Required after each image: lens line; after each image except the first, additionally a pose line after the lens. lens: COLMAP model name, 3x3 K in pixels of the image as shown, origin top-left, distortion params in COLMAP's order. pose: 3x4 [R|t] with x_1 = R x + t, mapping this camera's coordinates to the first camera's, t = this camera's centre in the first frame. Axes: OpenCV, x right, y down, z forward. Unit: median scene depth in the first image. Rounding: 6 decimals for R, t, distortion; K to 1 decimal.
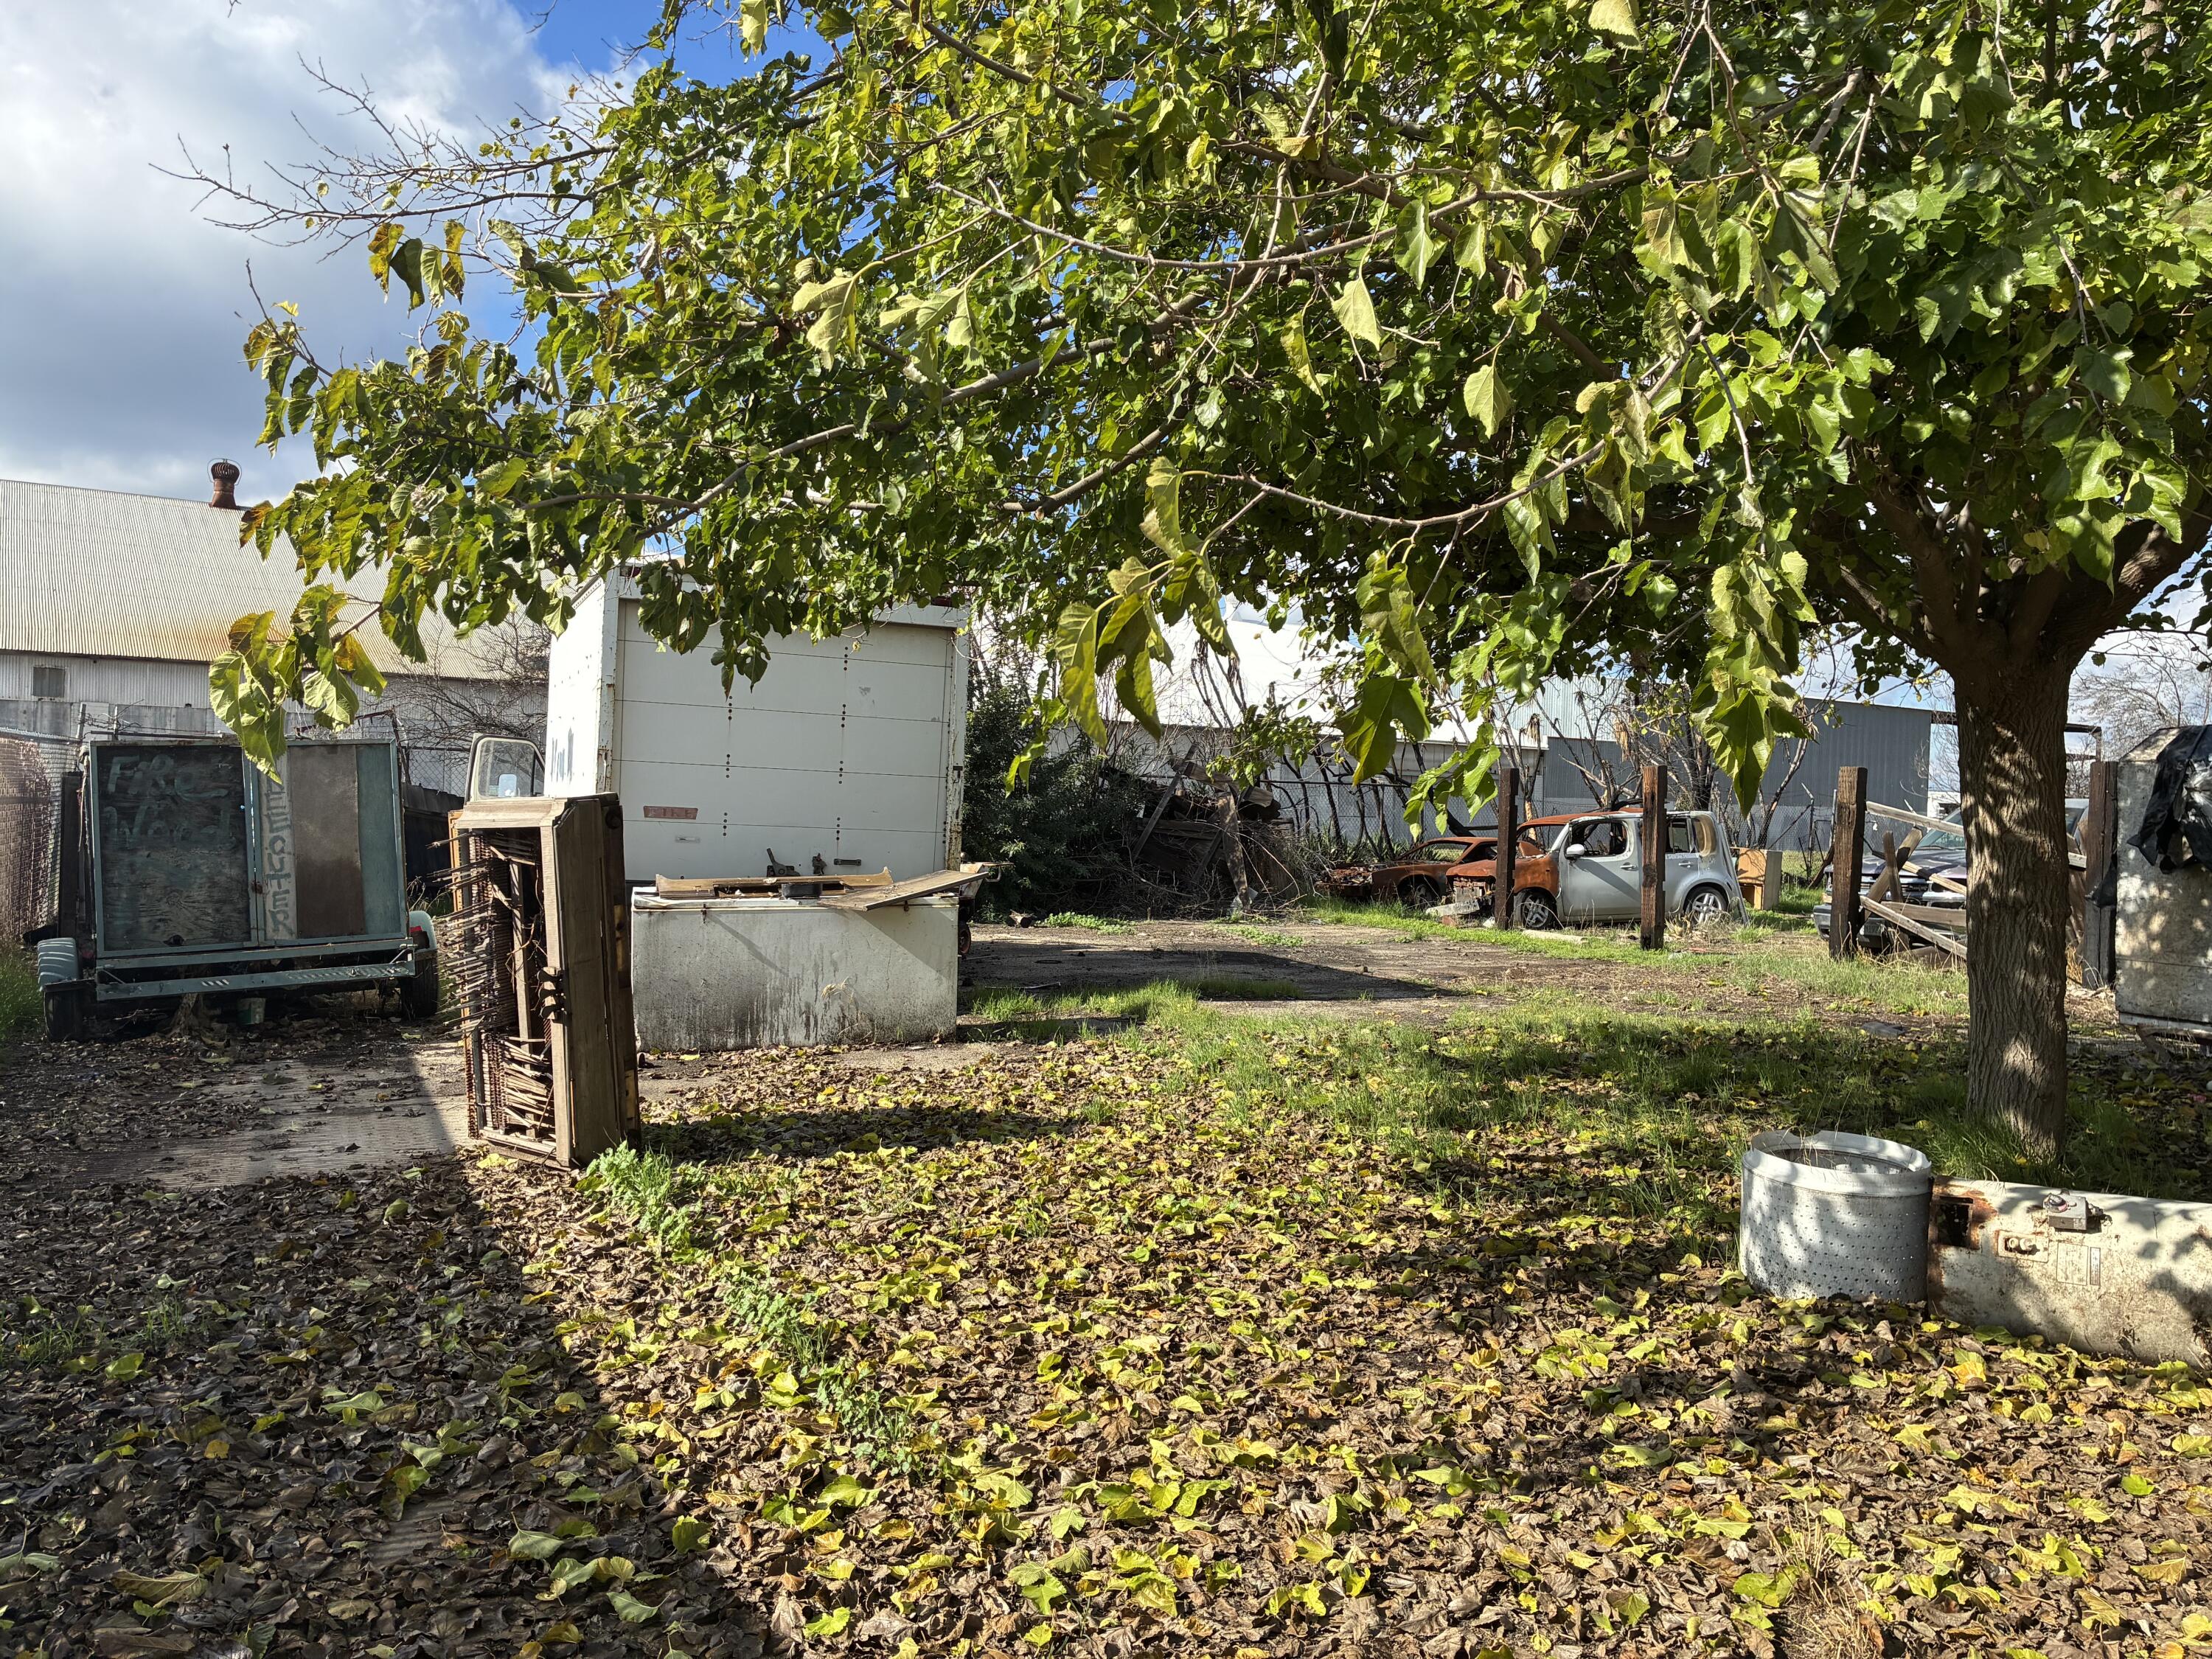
lens RADIAL K [[1620.6, 0, 1106.0], [0, 1620.6, 829.5], [0, 0, 1]] dist [0.002853, 0.002623]
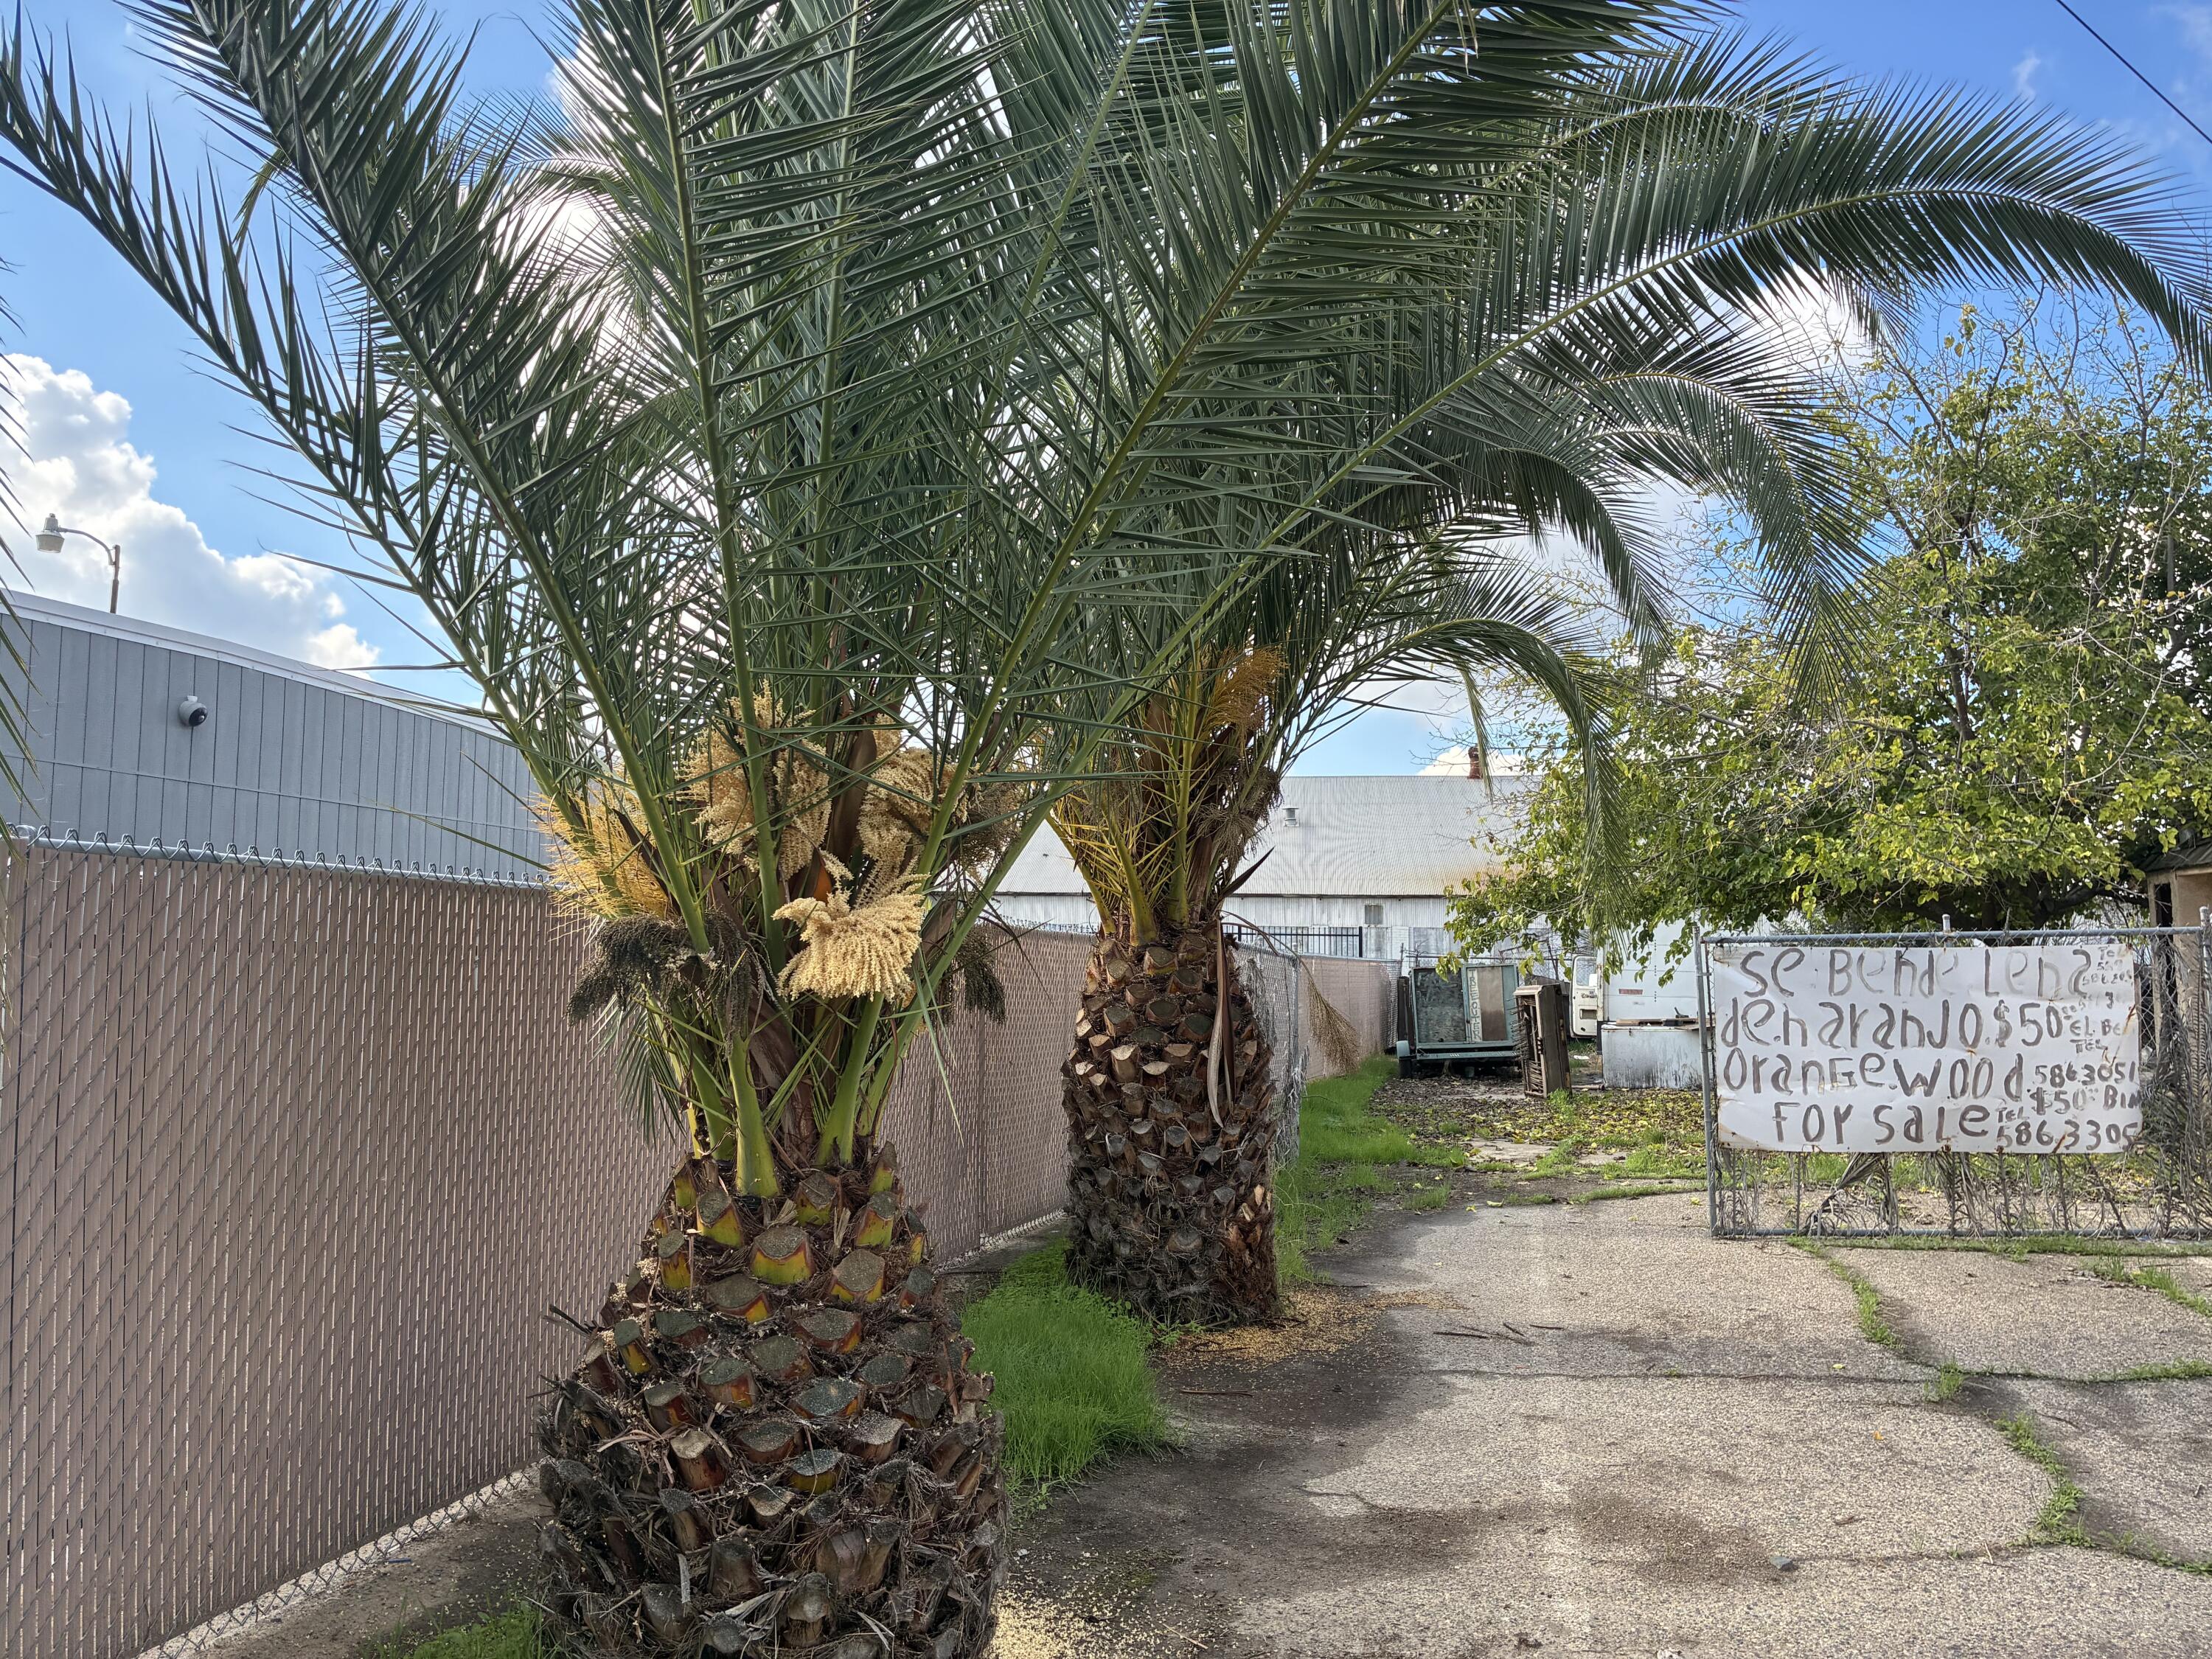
lens RADIAL K [[1620.6, 0, 1106.0], [0, 1620.6, 829.5], [0, 0, 1]] dist [0.002853, 0.002623]
pose [[0.744454, -0.075155, -0.663430, 0.793491], [-0.003491, 0.993193, -0.116429, 0.034664], [0.667664, 0.088992, 0.739125, -1.340052]]
